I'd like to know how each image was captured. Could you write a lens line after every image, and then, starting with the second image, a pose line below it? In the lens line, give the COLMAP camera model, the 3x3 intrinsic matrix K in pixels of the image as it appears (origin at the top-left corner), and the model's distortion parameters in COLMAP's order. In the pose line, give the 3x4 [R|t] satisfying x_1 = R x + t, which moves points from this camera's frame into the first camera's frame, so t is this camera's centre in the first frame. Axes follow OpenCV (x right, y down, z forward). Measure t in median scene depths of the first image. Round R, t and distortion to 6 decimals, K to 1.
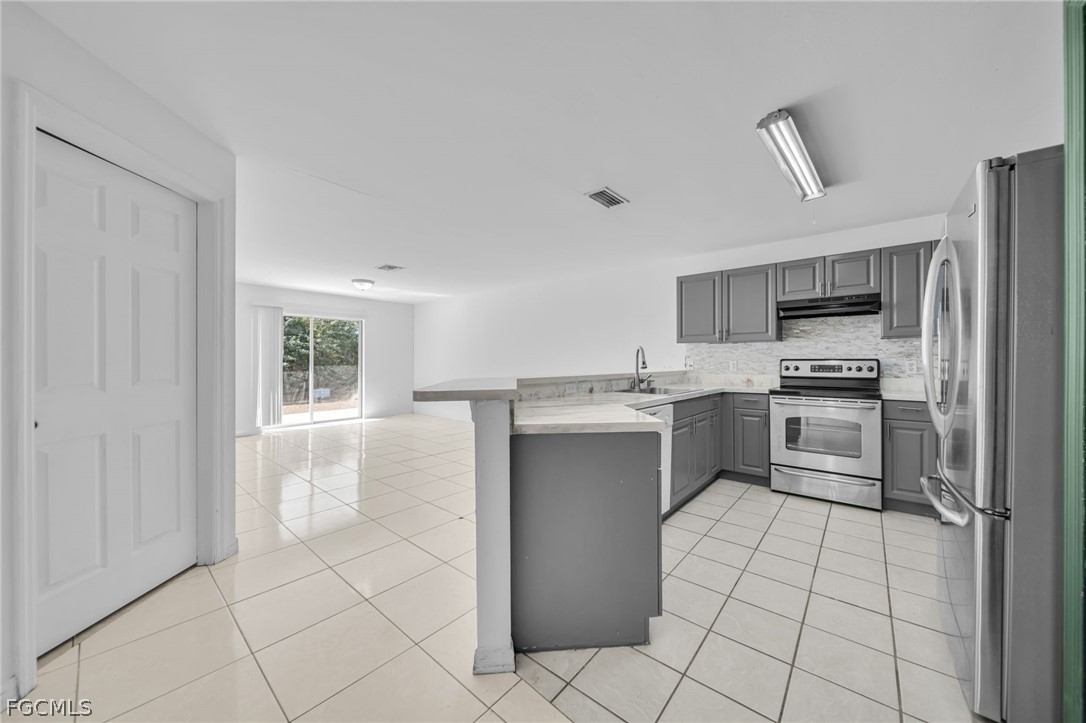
lens RADIAL K [[385.0, 0, 546.5], [0, 385.0, 363.0], [0, 0, 1]] dist [-0.002446, -0.000296]
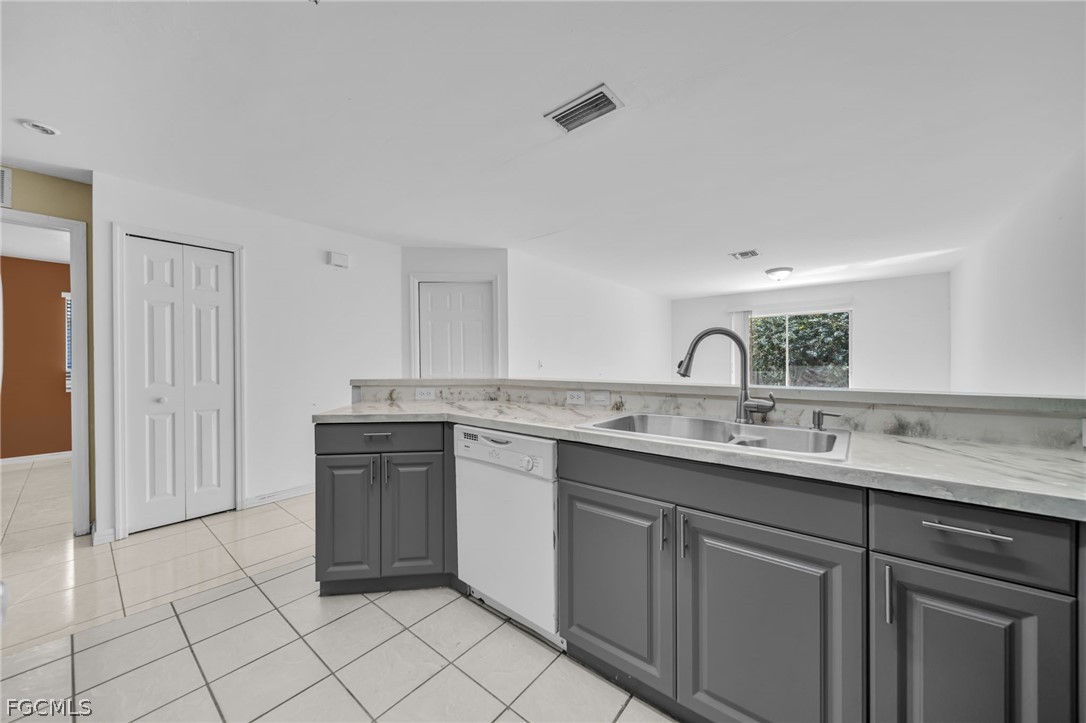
lens RADIAL K [[385.0, 0, 546.5], [0, 385.0, 363.0], [0, 0, 1]] dist [-0.002446, -0.000296]
pose [[0.018402, 0.002905, -0.999826, 0.784631], [-0.001672, 0.999994, 0.002875, -0.003220], [0.999829, 0.001619, 0.018407, 0.901693]]
